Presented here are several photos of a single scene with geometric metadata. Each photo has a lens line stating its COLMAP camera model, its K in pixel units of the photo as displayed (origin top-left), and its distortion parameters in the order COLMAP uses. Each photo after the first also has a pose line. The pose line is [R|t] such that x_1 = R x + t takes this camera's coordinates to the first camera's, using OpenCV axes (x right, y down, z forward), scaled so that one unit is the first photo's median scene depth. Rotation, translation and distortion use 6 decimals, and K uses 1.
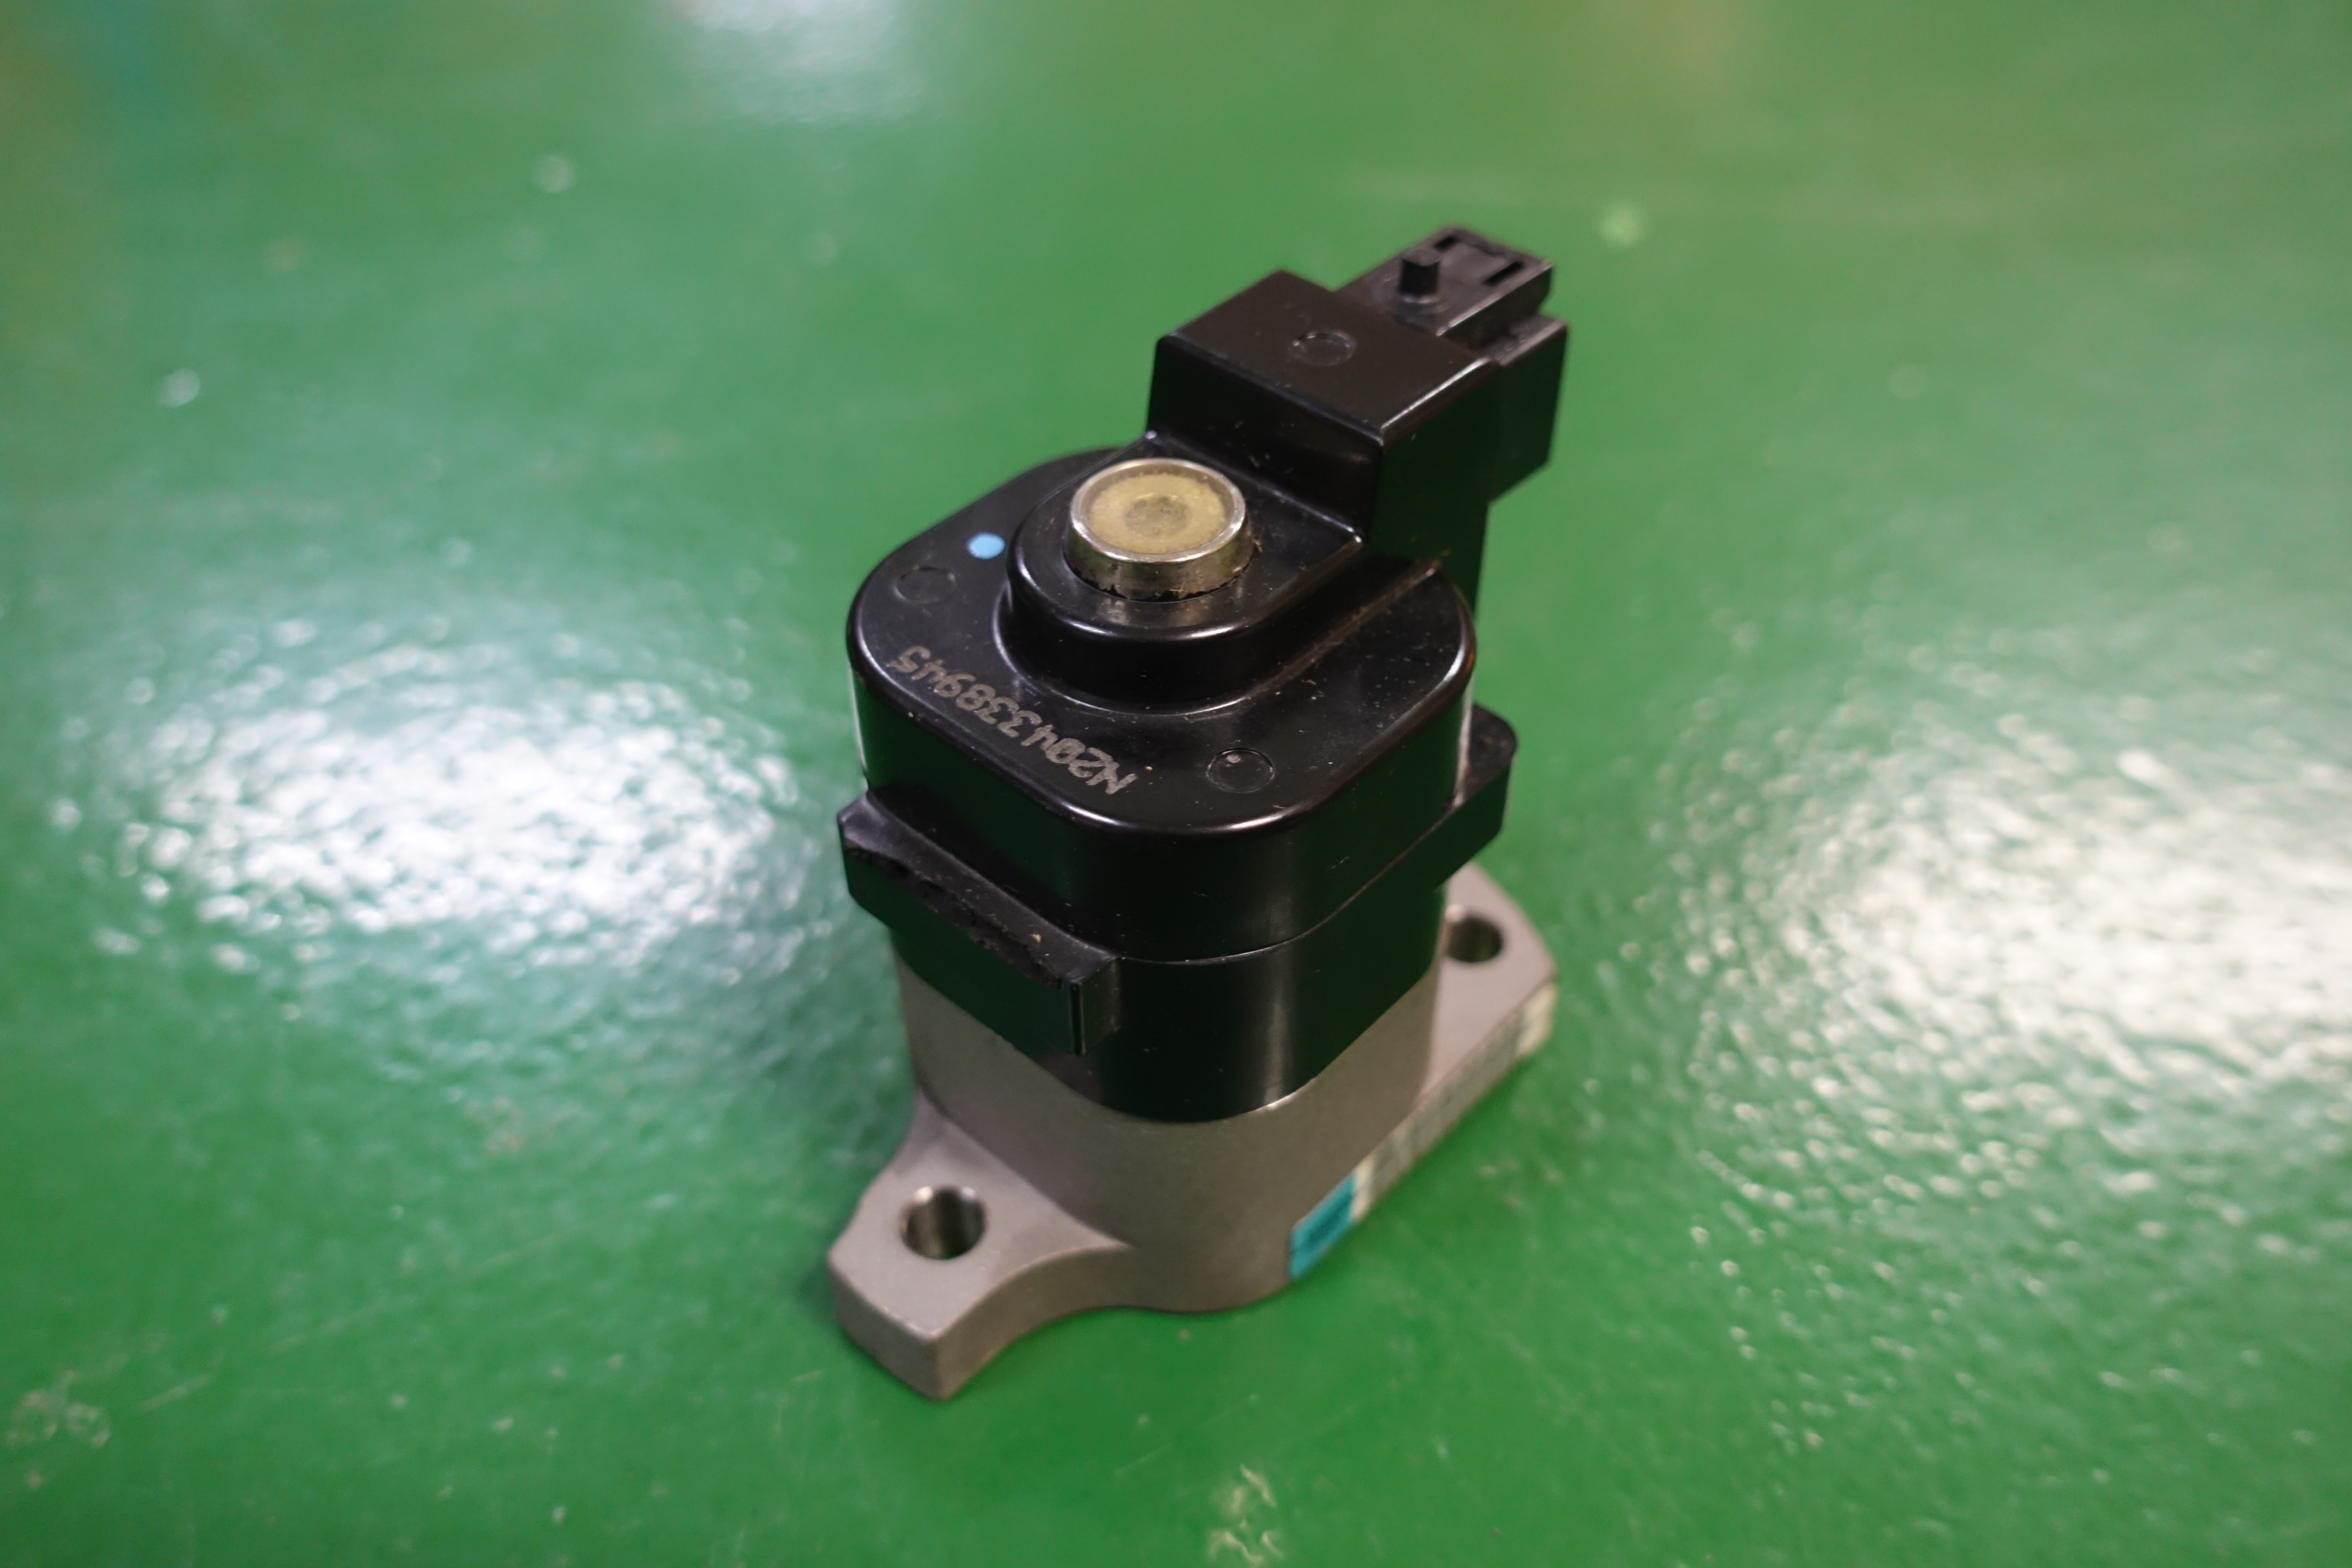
lens RADIAL K [[2128.2, 0, 1173.4], [0, 2128.2, 787.5], [0, 0, 1]] dist [-0.036203, 0.065879]
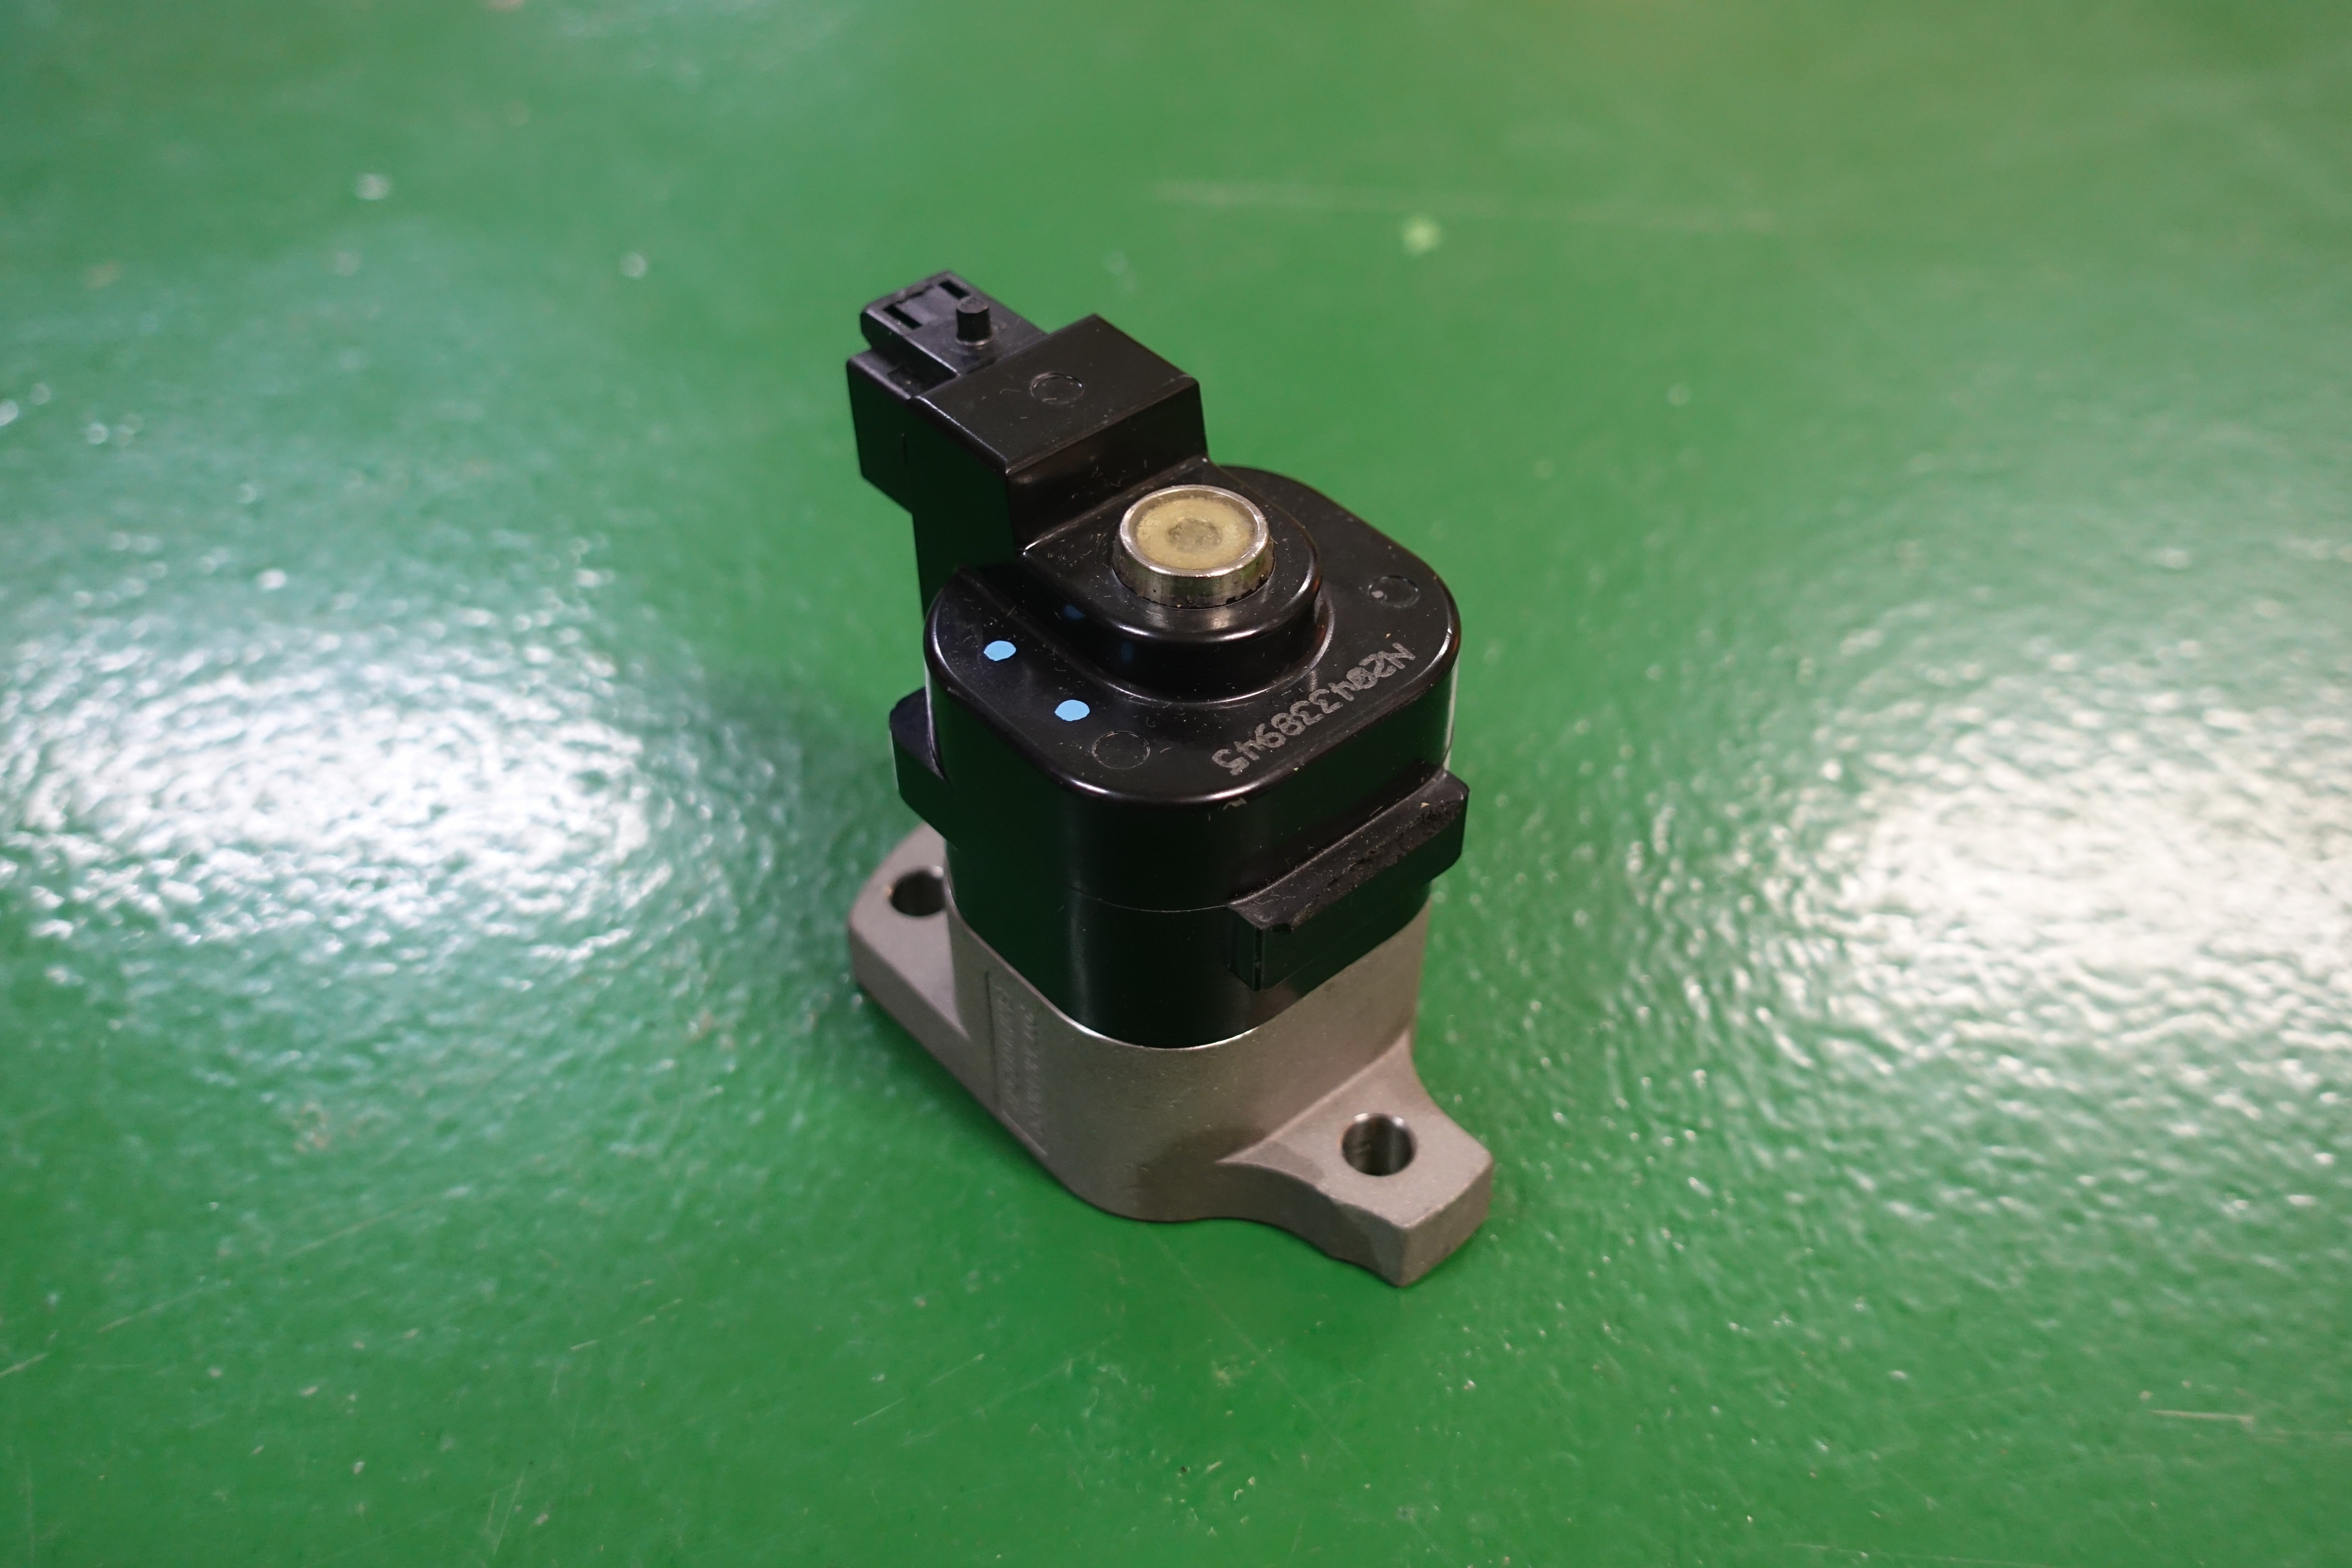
lens RADIAL K [[2422.9, 0, 1173.4], [0, 2422.9, 780.5], [0, 0, 1]] dist [-0.000090, 0.000000]
pose [[0.999875, -0.012372, 0.009833, 0.118670], [0.012250, 0.999848, 0.012370, -0.028492], [-0.009985, -0.012248, 0.999875, -0.252743]]
